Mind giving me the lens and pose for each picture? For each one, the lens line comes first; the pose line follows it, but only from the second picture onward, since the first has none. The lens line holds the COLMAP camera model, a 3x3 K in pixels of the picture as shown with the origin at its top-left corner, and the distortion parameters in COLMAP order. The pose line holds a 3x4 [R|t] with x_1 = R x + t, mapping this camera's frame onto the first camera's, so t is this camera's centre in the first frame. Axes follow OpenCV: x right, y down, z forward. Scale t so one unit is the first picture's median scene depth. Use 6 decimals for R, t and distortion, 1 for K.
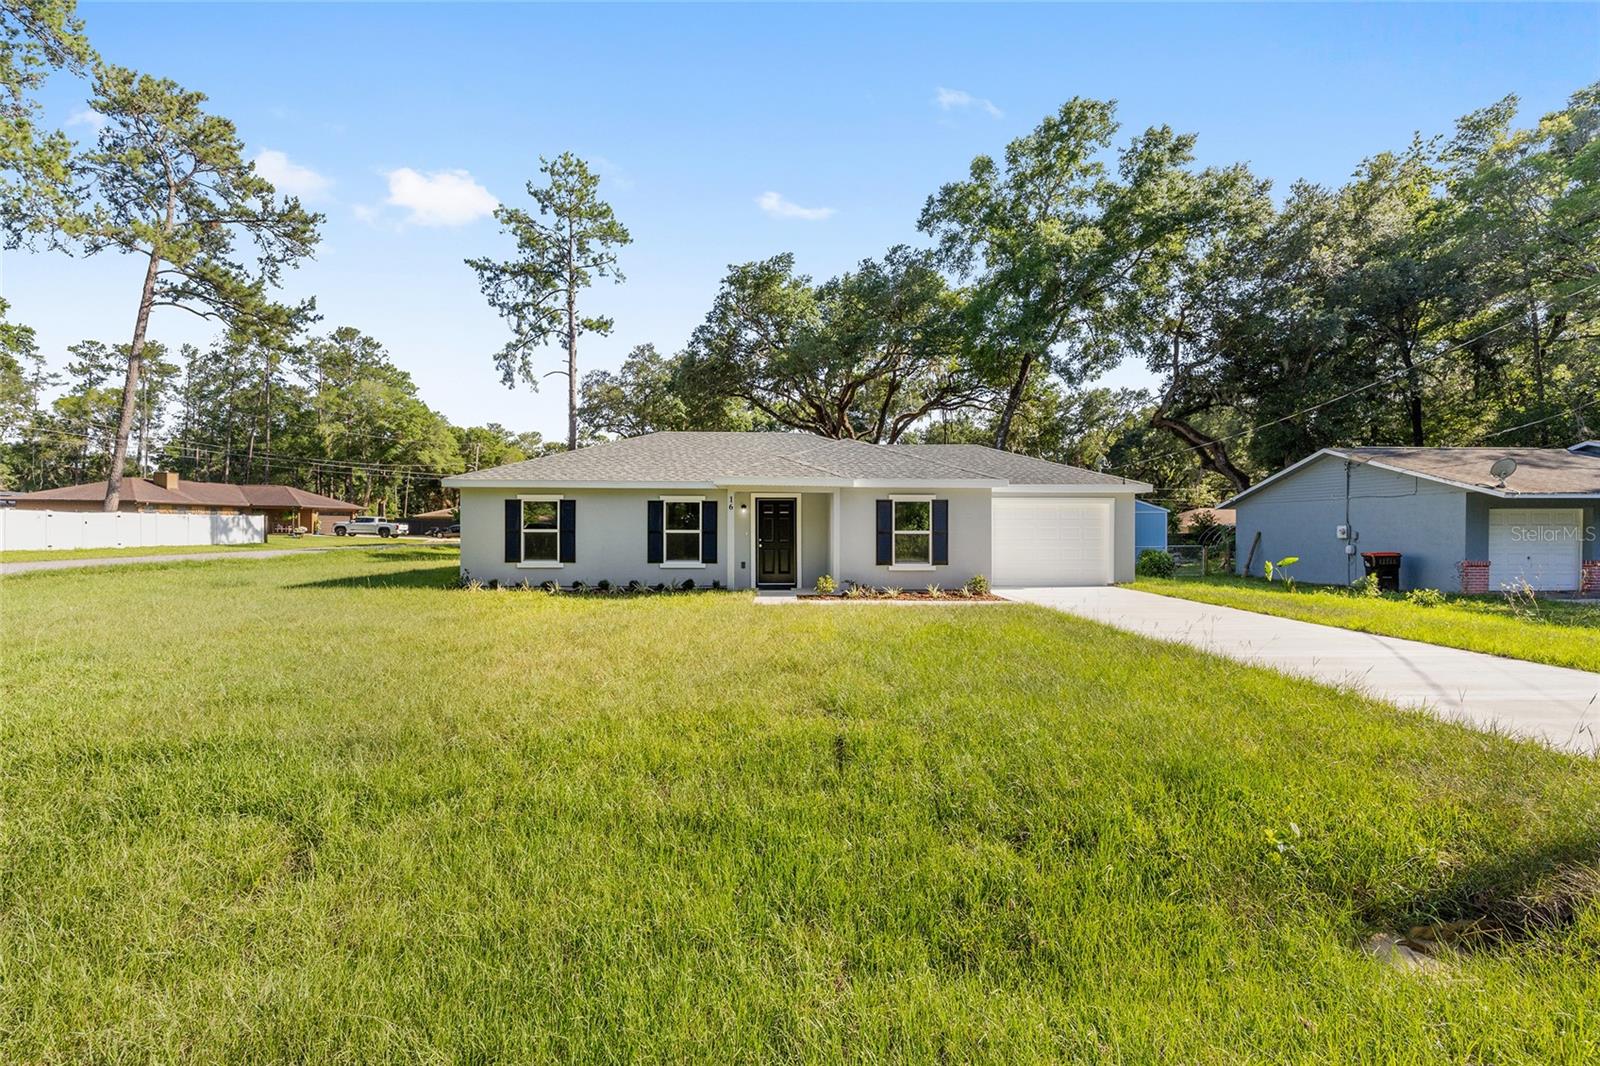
lens RADIAL K [[643.5, 0, 801.4], [0, 643.5, 531.5], [0, 0, 1]] dist [-0.002674, -0.000132]
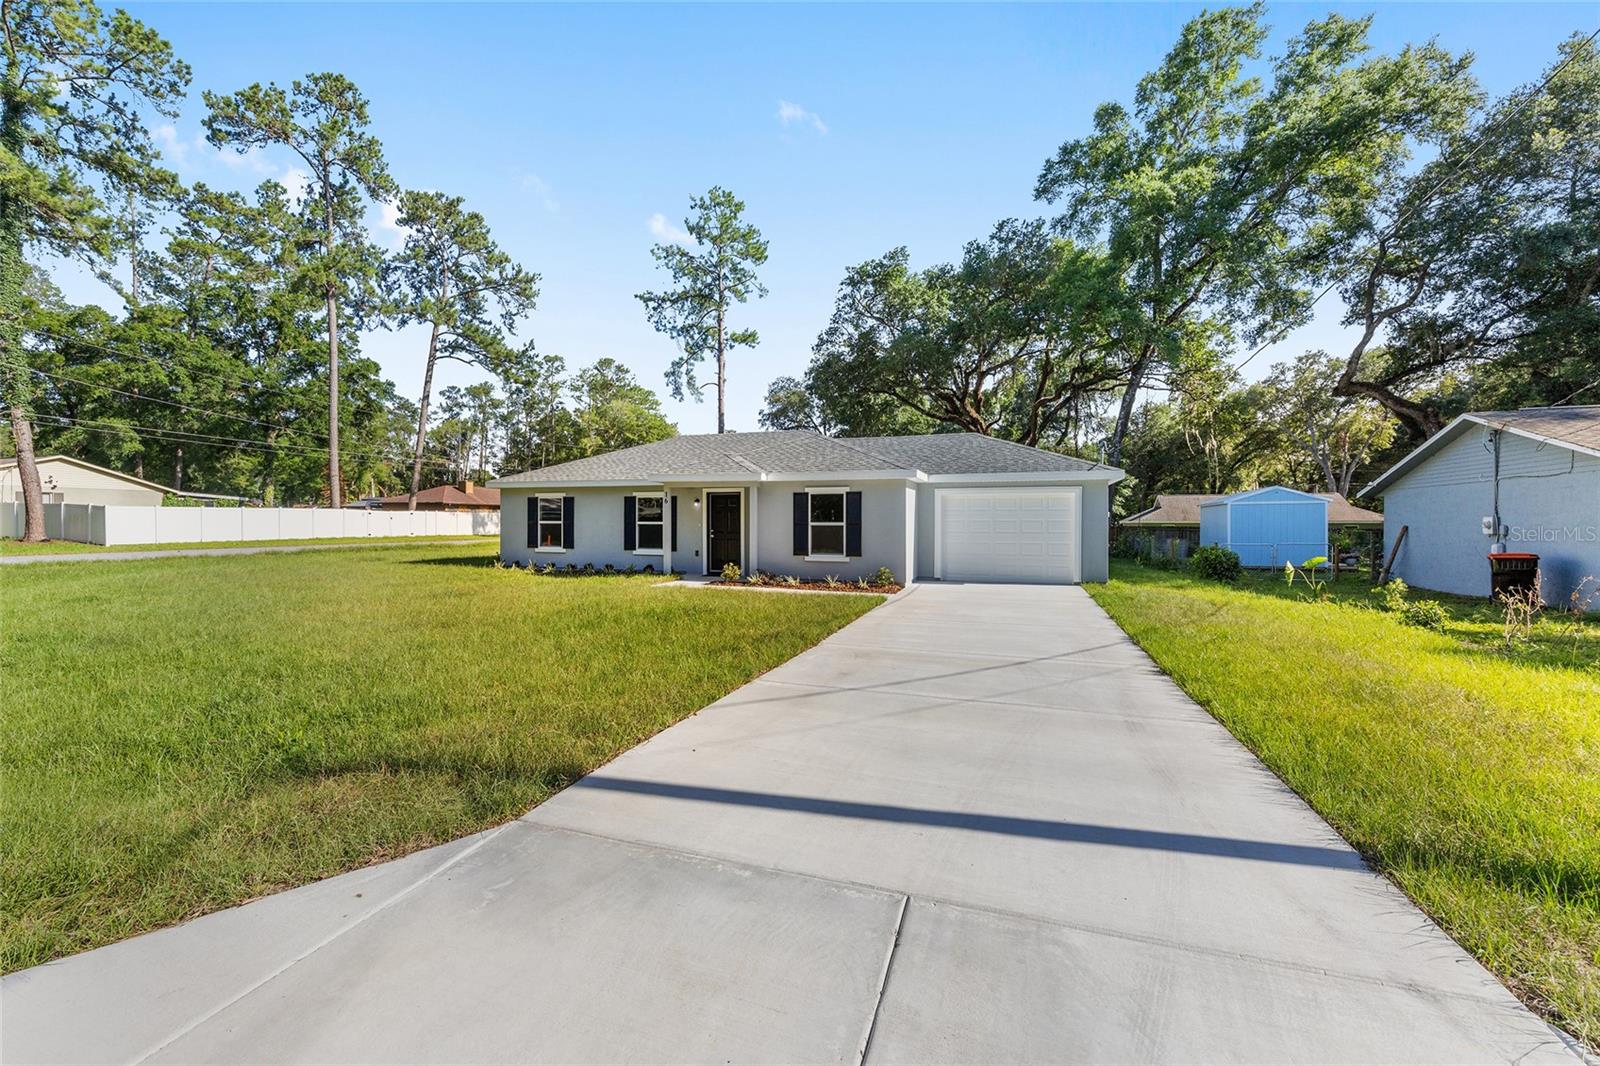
lens RADIAL K [[643.5, 0, 796.9], [0, 643.5, 530.4], [0, 0, 1]] dist [-0.002674, -0.000132]
pose [[0.928483, 0.004168, -0.371352, 0.213467], [-0.002481, 0.999984, 0.005018, 0.002732], [0.371367, -0.003738, 0.928479, 0.013790]]
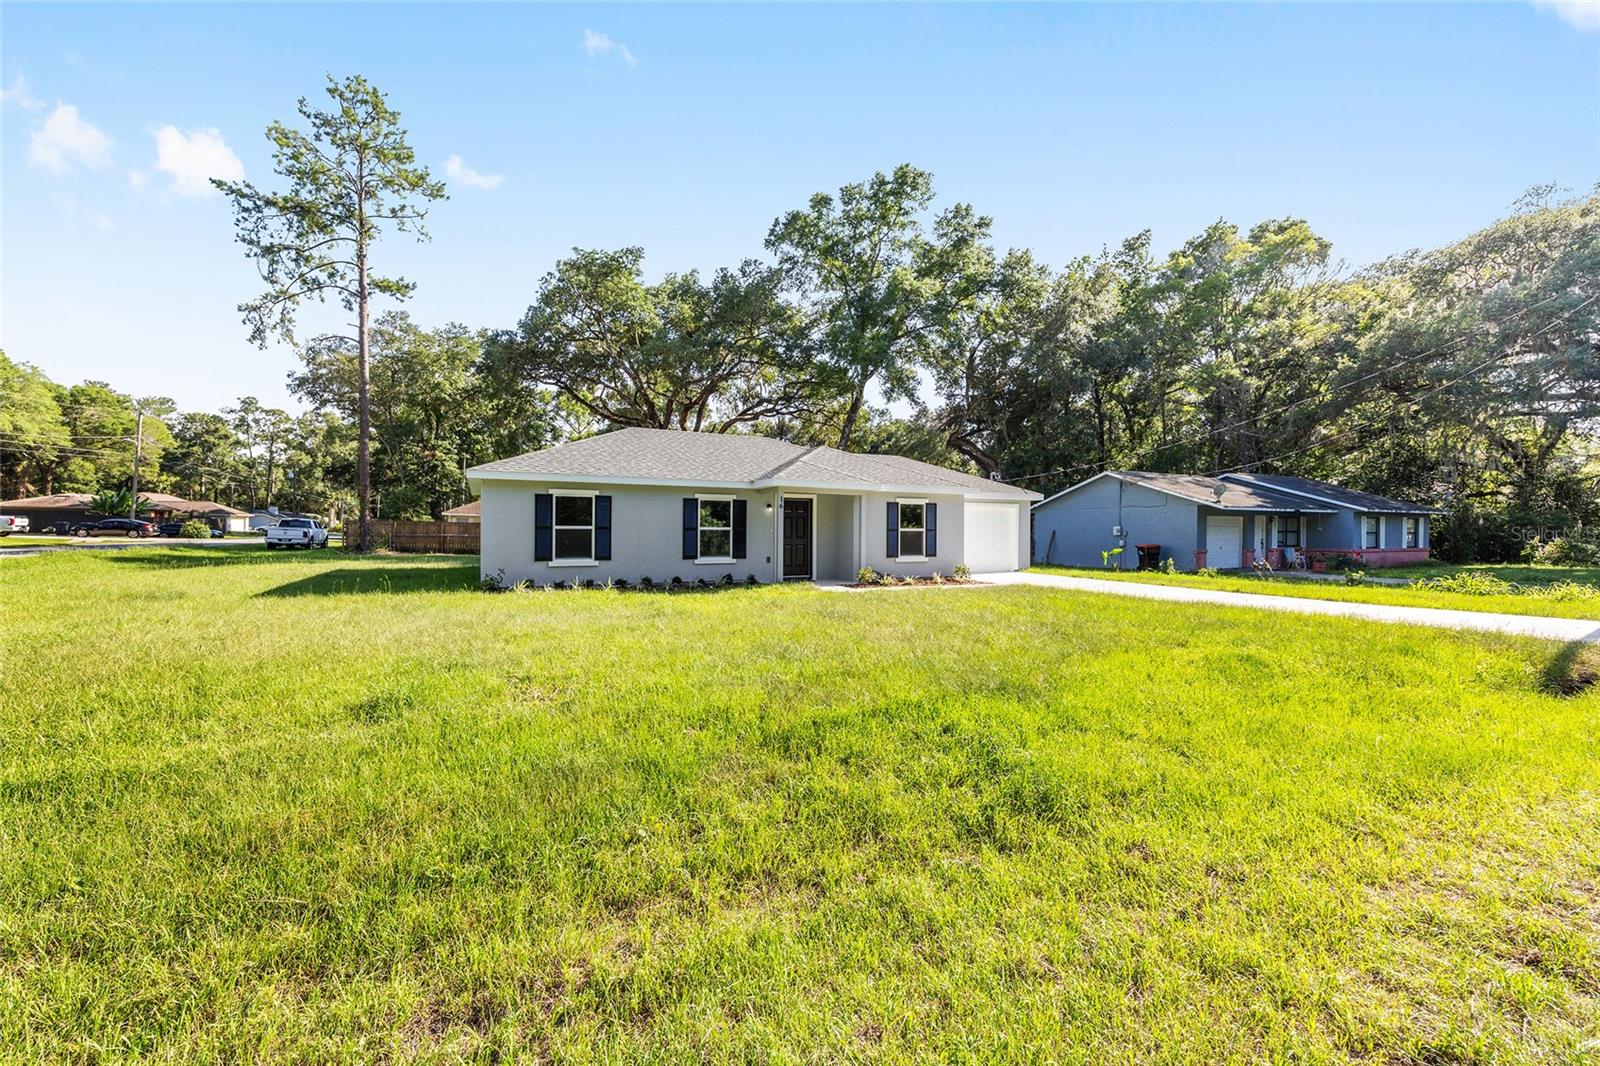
lens RADIAL K [[643.5, 0, 796.2], [0, 643.5, 532.3], [0, 0, 1]] dist [-0.002674, -0.000132]
pose [[0.912043, -0.000050, 0.410095, -0.216512], [-0.001924, 0.999988, 0.004402, 0.000550], [-0.410090, -0.004804, 0.912032, -0.001815]]
